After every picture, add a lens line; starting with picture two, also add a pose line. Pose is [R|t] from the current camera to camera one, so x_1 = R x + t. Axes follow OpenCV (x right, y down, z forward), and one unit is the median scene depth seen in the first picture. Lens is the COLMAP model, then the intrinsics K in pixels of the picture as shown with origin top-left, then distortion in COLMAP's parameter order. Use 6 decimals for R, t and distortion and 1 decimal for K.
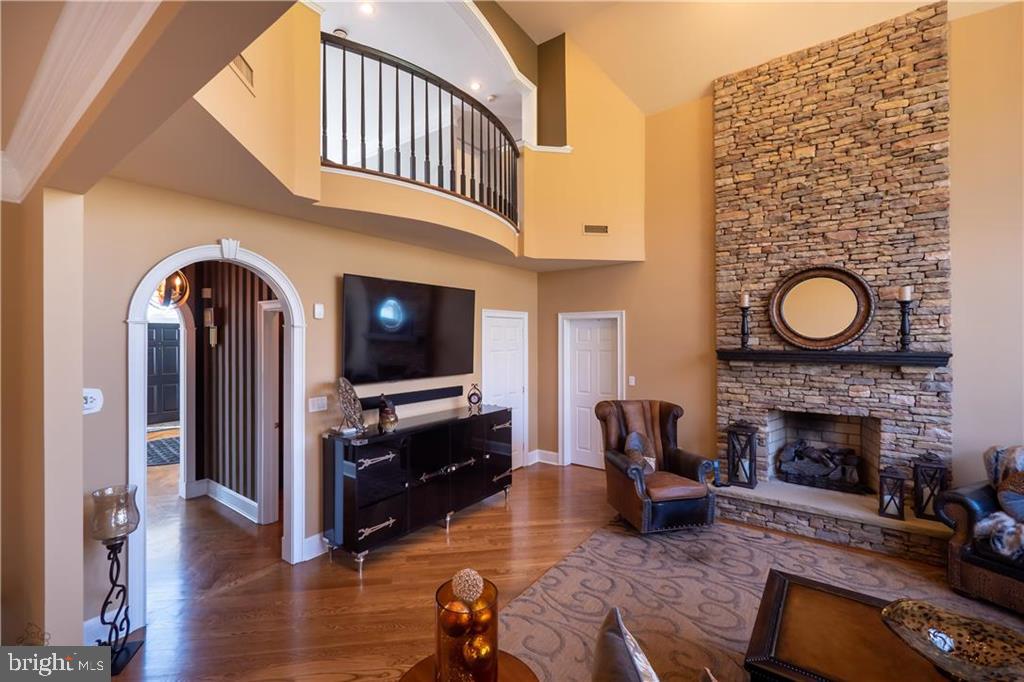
lens RADIAL K [[433.9, 0, 507.2], [0, 433.9, 336.1], [0, 0, 1]] dist [-0.001685, 0.000279]
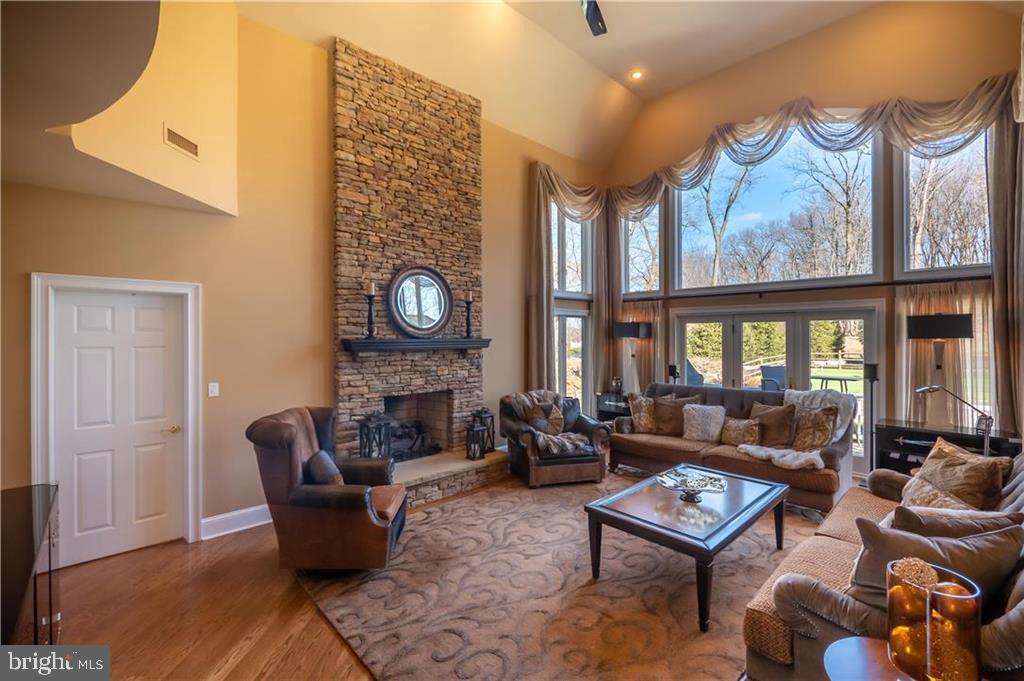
lens RADIAL K [[433.9, 0, 507.2], [0, 433.9, 335.6], [0, 0, 1]] dist [-0.001685, 0.000279]
pose [[0.185277, 0.002674, 0.982683, -0.364581], [0.001771, 0.999994, -0.003055, 0.028135], [-0.982685, 0.002307, 0.185271, 0.545245]]
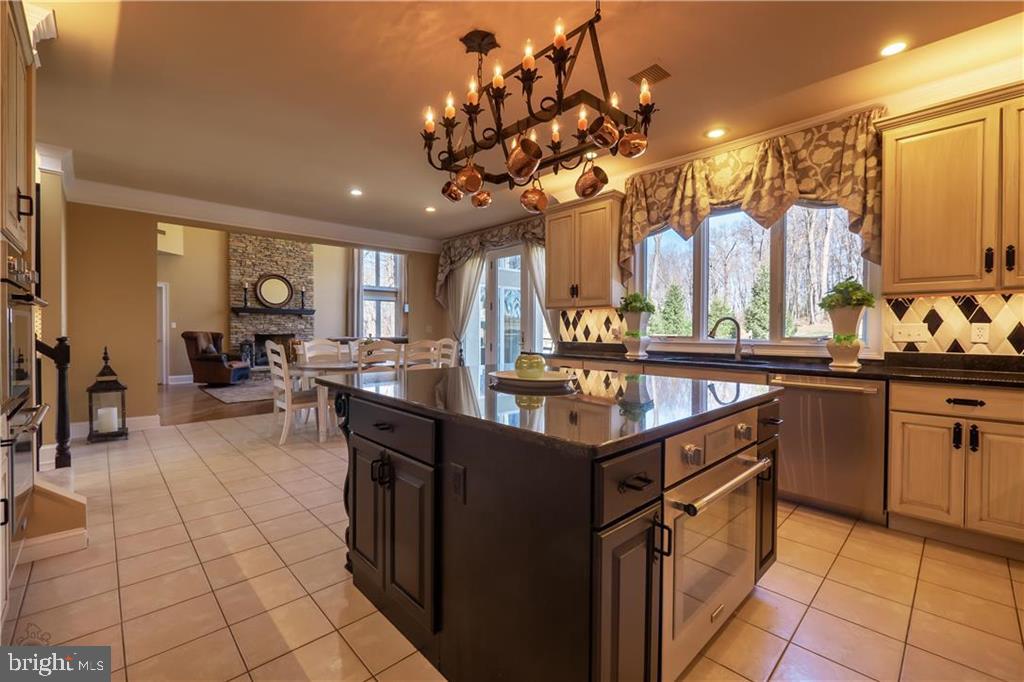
lens RADIAL K [[433.9, 0, 507.2], [0, 433.9, 336.1], [0, 0, 1]] dist [-0.001685, 0.000279]
pose [[0.171499, -0.012448, 0.985106, -1.449403], [-0.005959, 0.999889, 0.013672, 0.144435], [-0.985166, -0.008215, 0.171405, -0.708598]]
